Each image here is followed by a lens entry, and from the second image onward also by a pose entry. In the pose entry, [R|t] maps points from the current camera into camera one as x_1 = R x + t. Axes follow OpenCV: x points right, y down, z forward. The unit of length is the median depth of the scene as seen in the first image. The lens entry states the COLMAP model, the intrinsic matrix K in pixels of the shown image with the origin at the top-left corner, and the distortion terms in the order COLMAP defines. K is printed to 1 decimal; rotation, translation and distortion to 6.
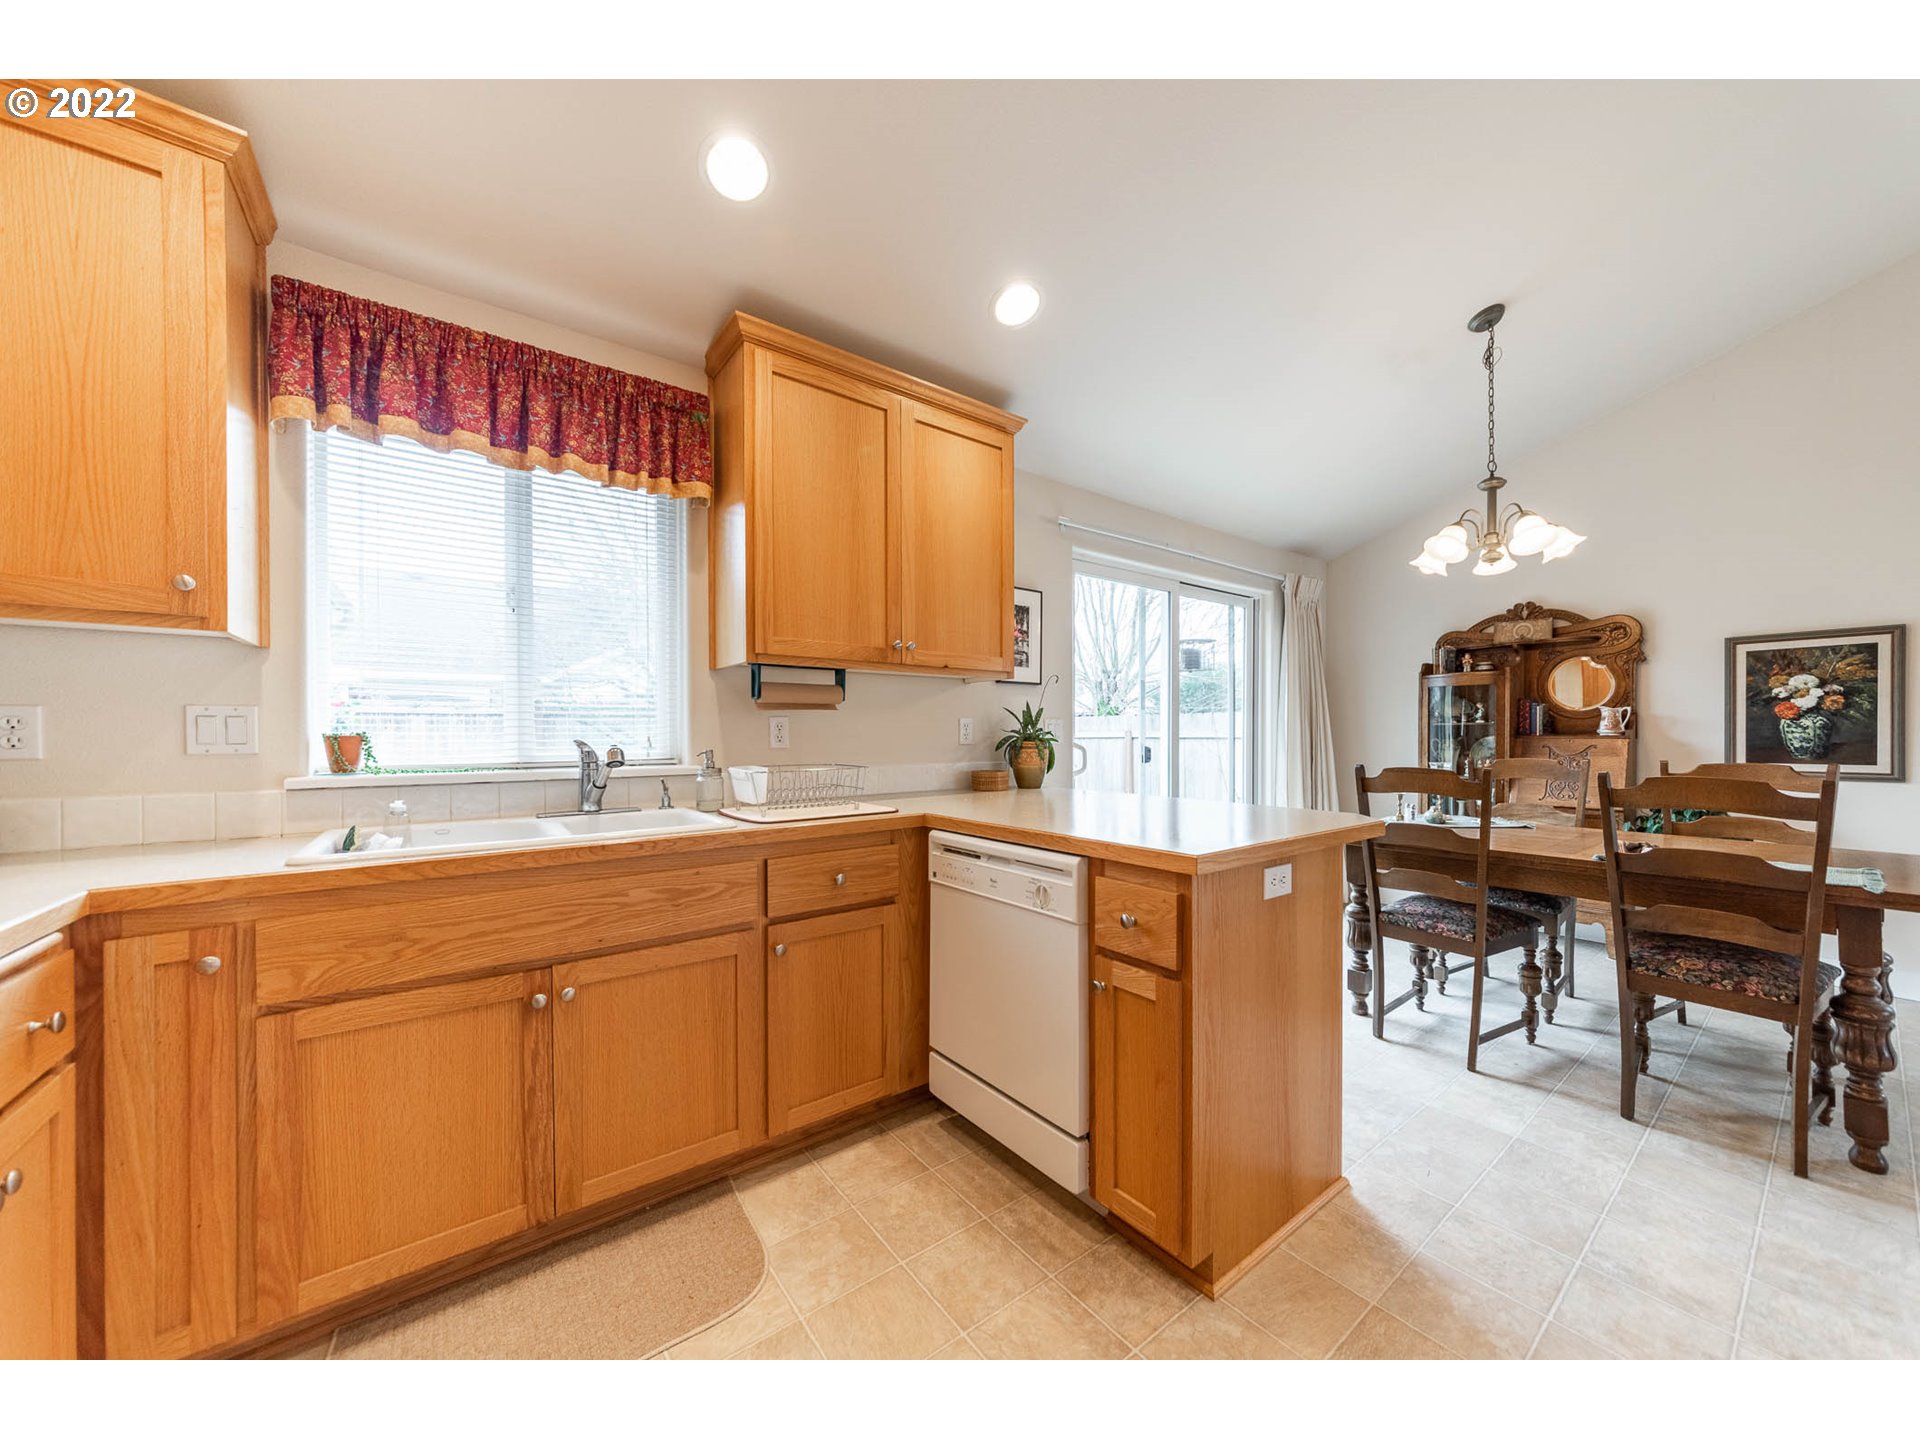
lens RADIAL K [[684.3, 0, 990.2], [0, 684.3, 736.9], [0, 0, 1]] dist [-0.001017, -0.000263]
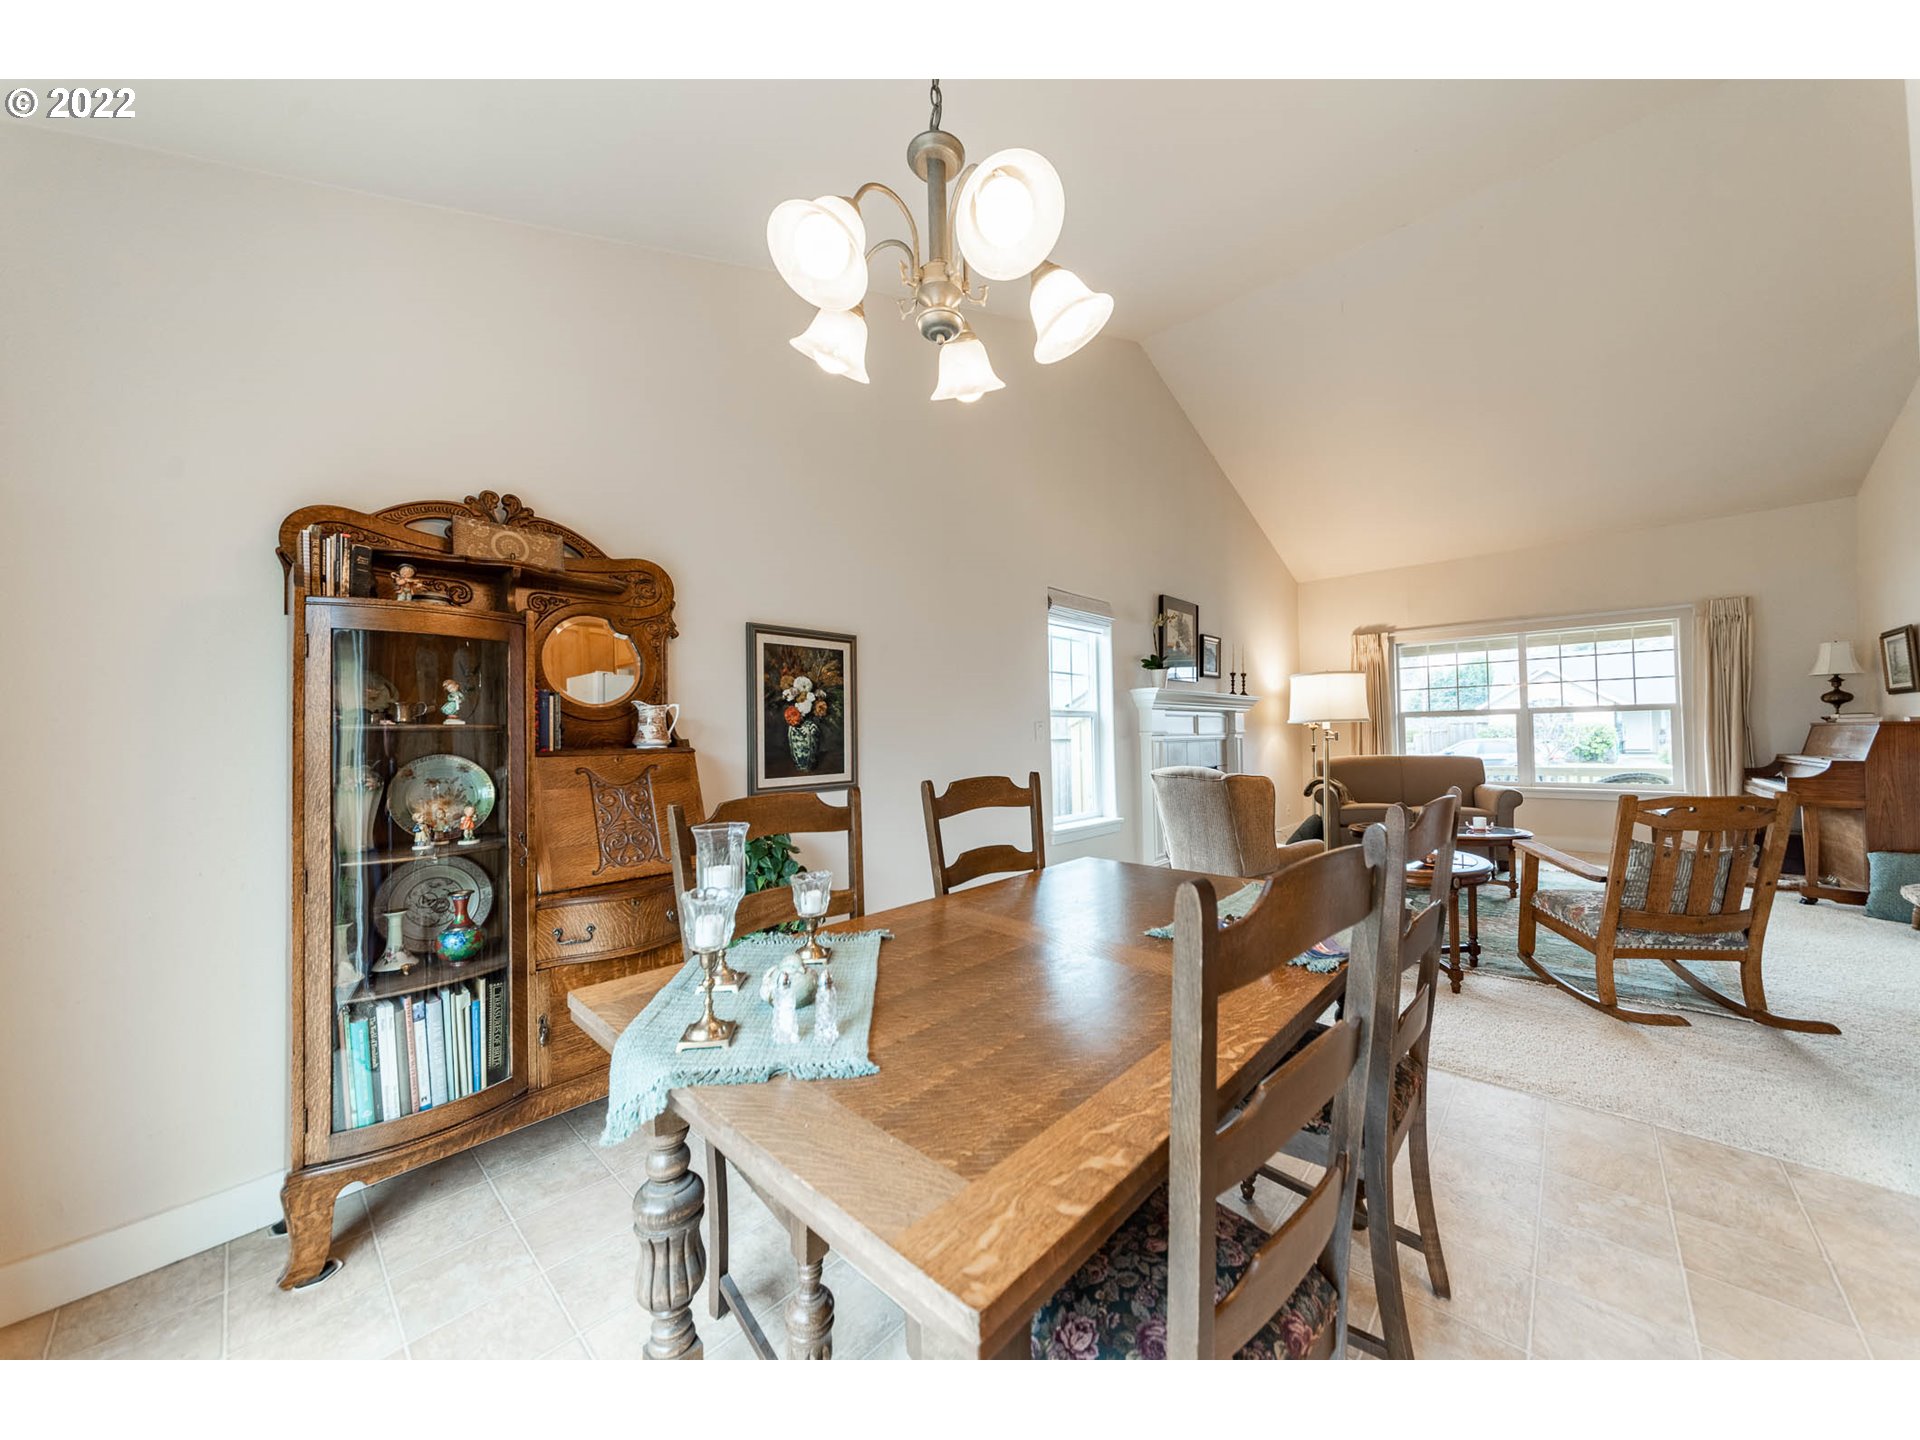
lens RADIAL K [[672.5, 0, 946.9], [0, 672.5, 718.7], [0, 0, 1]] dist [0.000178, 0.000084]
pose [[-0.173273, 0.031148, 0.984381, 0.445548], [0.022526, 0.999364, -0.027657, -0.011069], [-0.984616, 0.017382, -0.173864, 1.459559]]
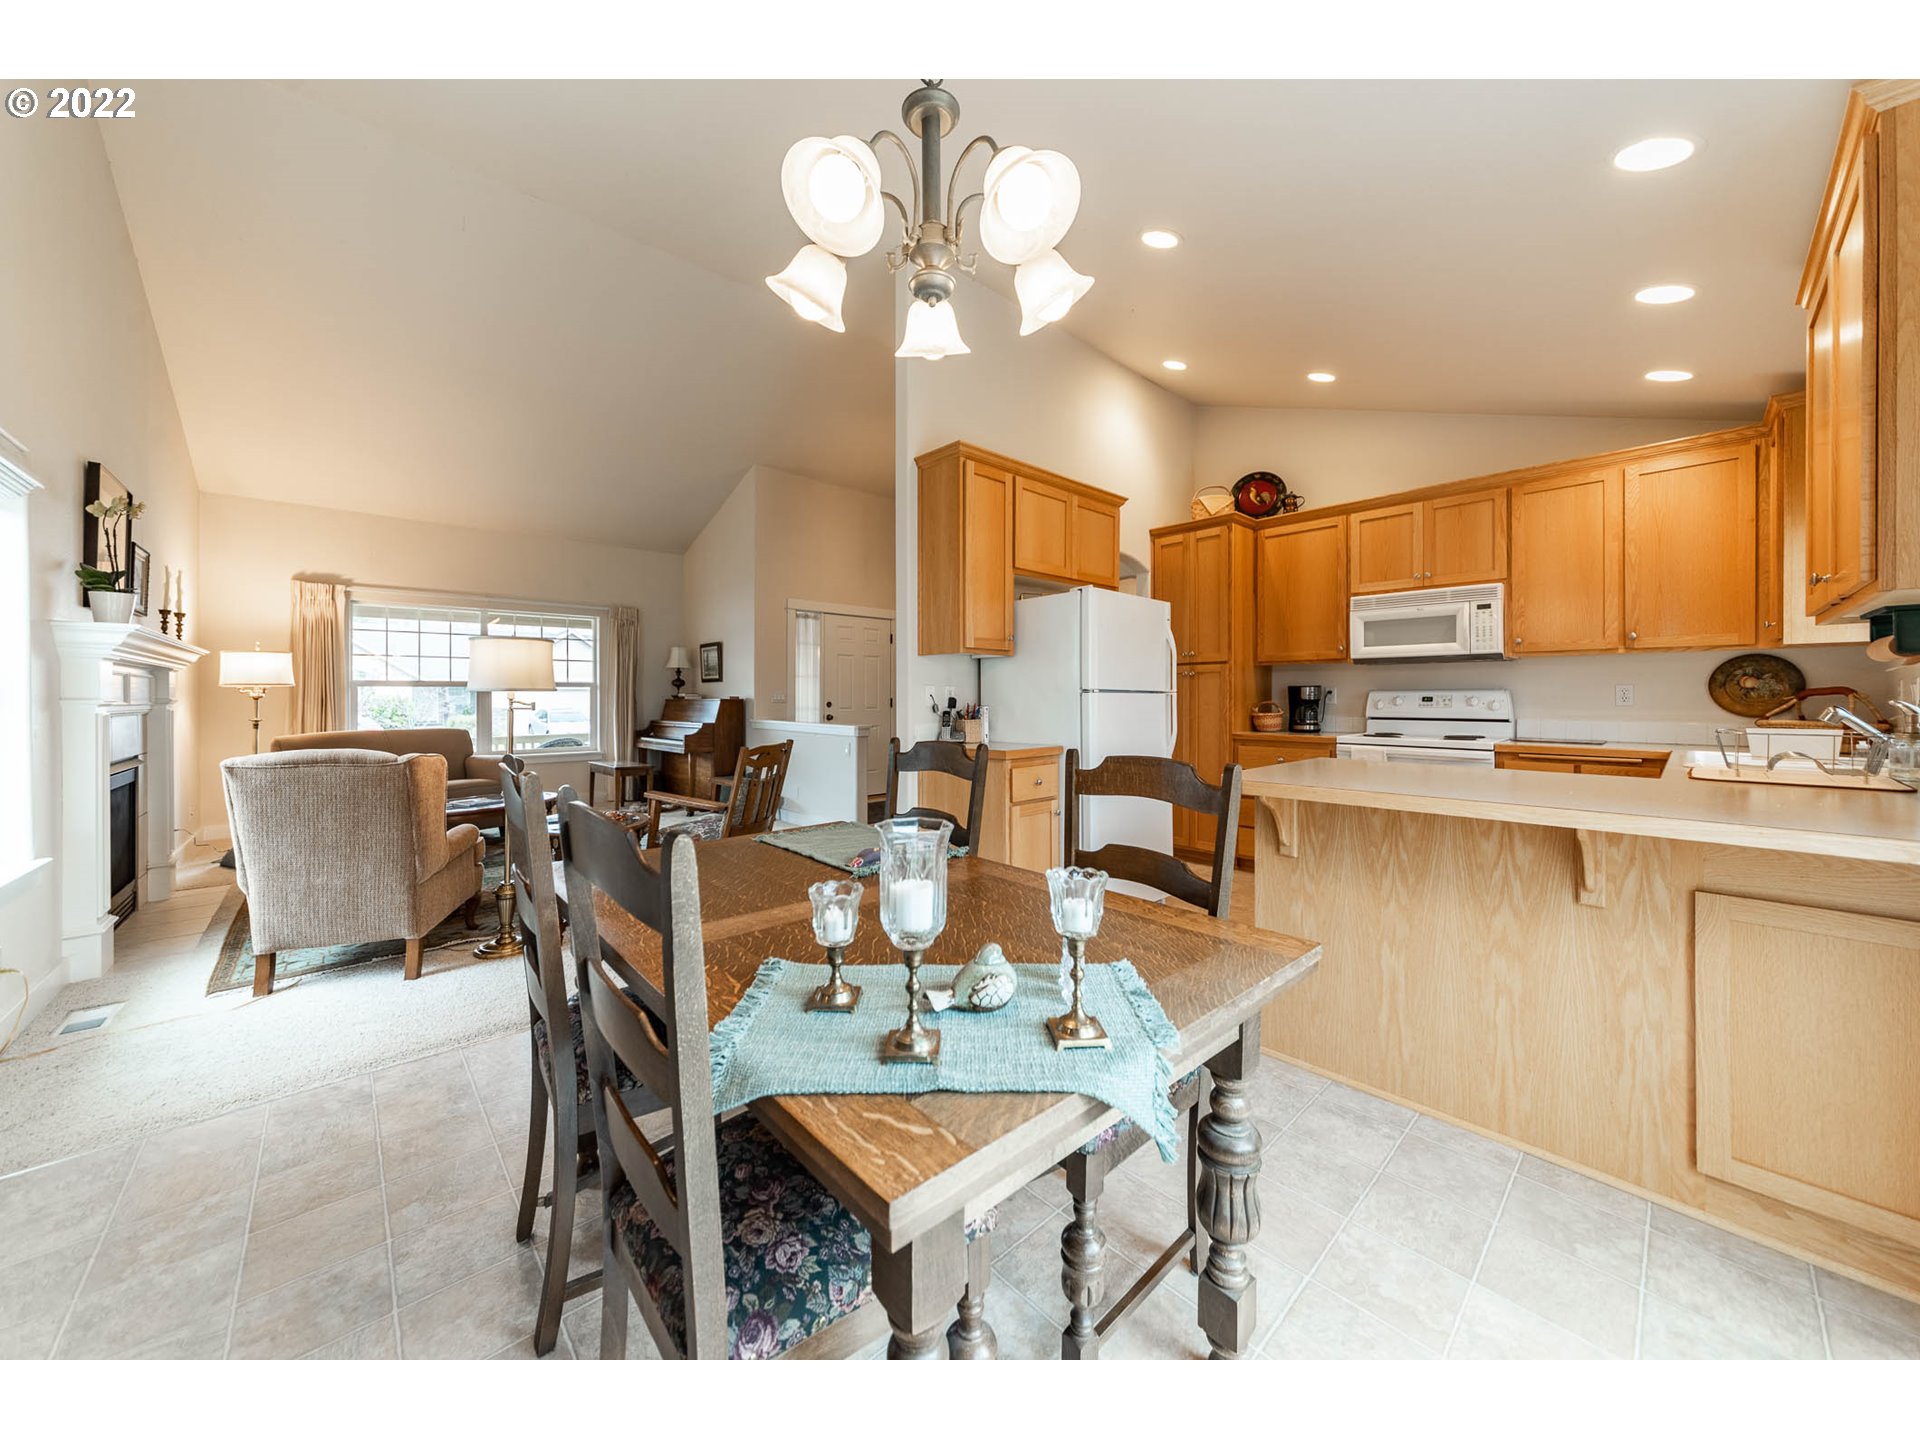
lens RADIAL K [[724.2, 0, 962.1], [0, 724.2, 704.7], [0, 0, 1]] dist [-0.012214, -0.000165]
pose [[-0.995645, 0.006312, -0.093009, 0.991581], [0.004960, 0.999879, 0.014767, -0.012606], [0.093091, 0.014241, -0.995556, 1.929606]]
